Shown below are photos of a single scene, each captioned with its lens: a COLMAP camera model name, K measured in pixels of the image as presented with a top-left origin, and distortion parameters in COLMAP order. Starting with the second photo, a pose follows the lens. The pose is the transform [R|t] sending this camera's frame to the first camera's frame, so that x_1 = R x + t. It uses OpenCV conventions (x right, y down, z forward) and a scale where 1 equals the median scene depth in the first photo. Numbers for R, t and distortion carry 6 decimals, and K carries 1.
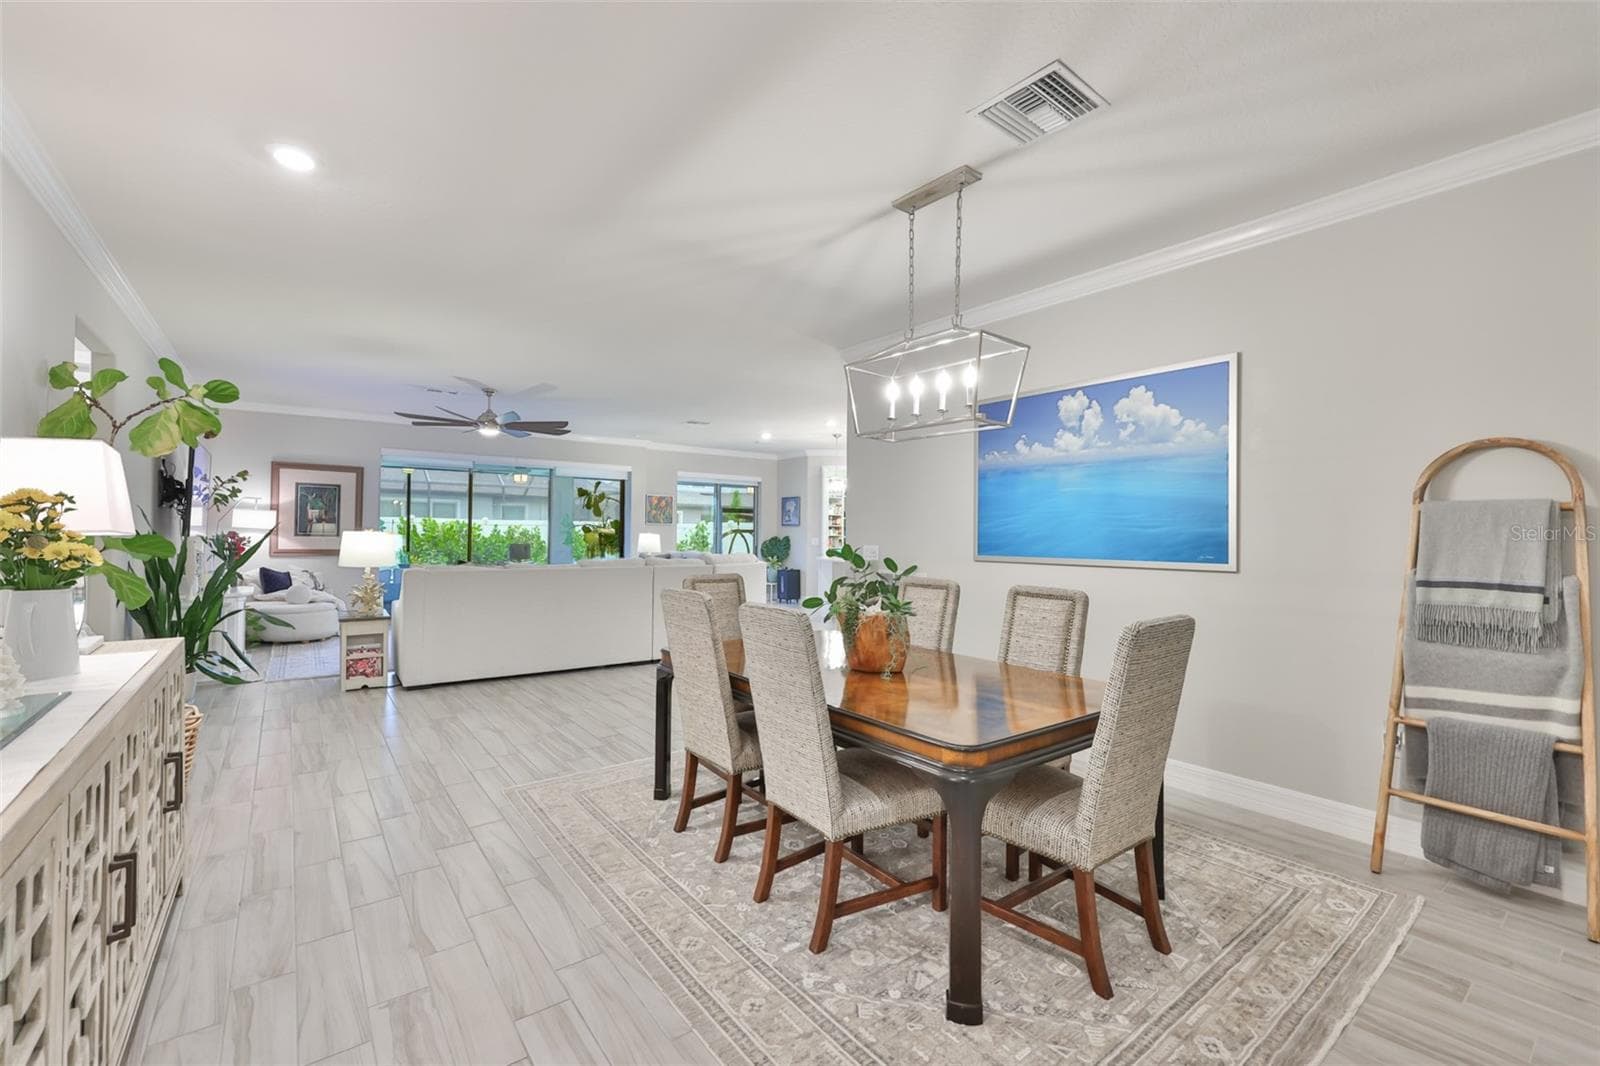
lens RADIAL K [[674.3, 0, 809.9], [0, 674.3, 529.9], [0, 0, 1]] dist [-0.002964, -0.000072]
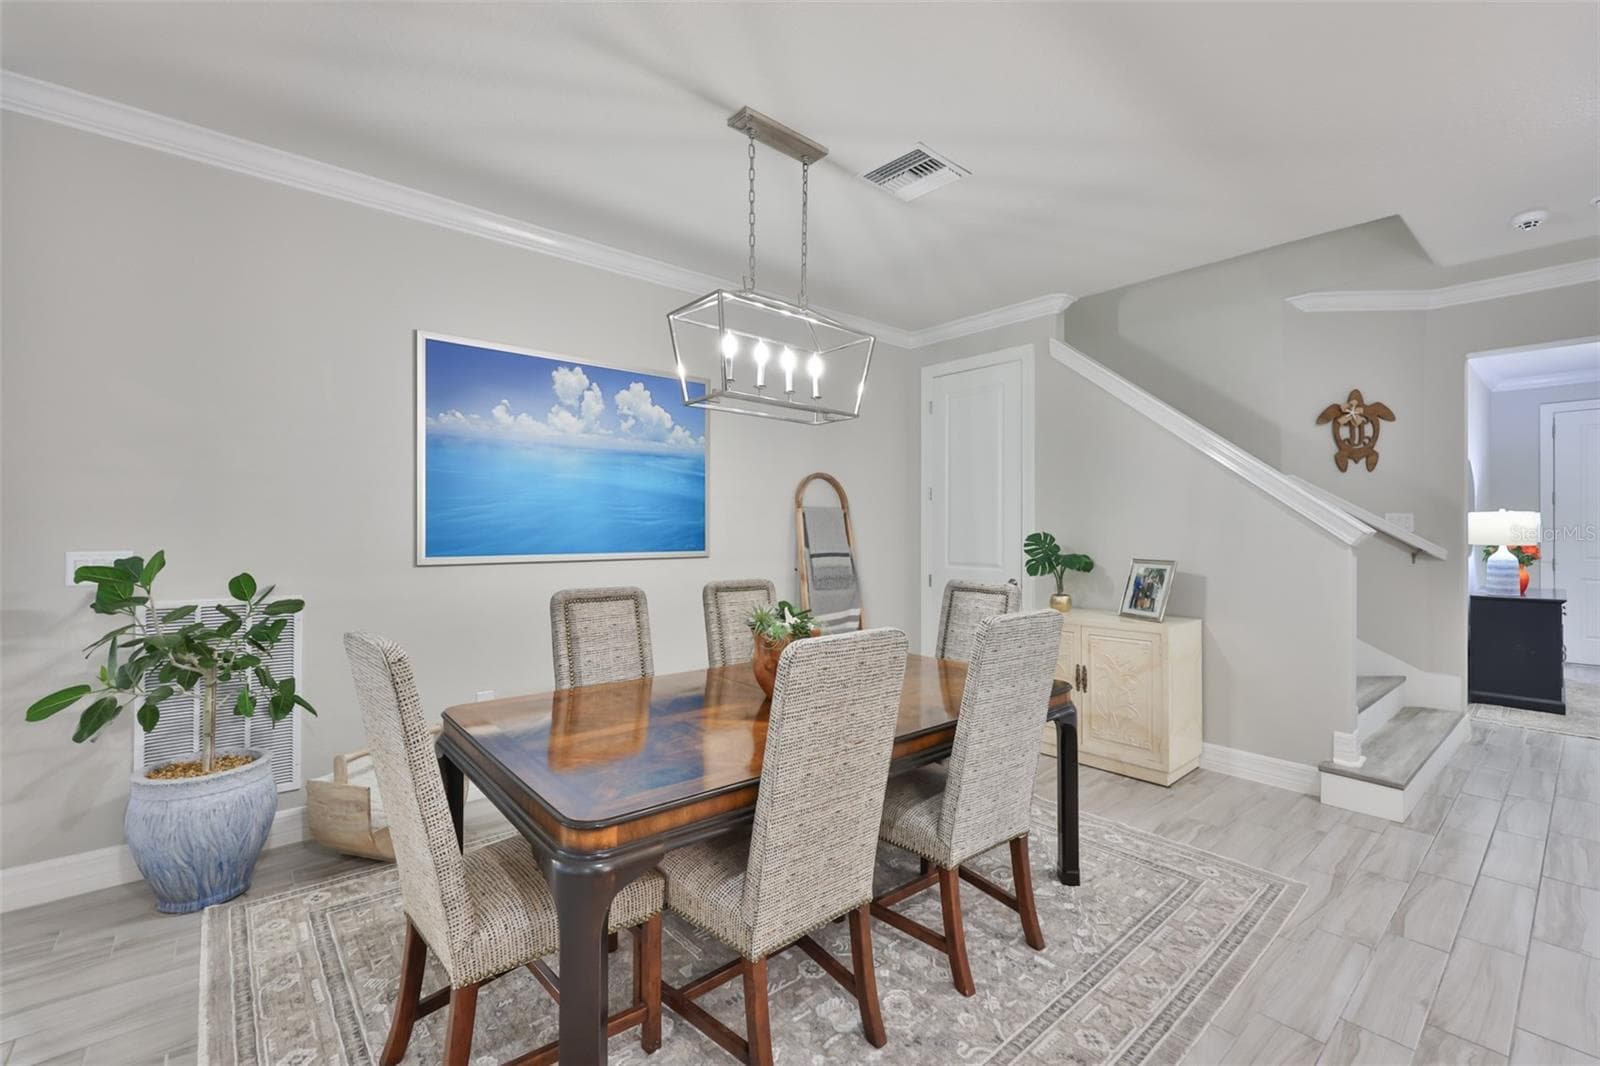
lens RADIAL K [[674.3, 0, 796.6], [0, 674.3, 529.8], [0, 0, 1]] dist [-0.002964, -0.000072]
pose [[-0.036778, -0.012347, 0.999247, -0.550060], [-0.007907, 0.999896, 0.012064, -0.002793], [-0.999292, -0.007458, -0.036871, 0.794480]]
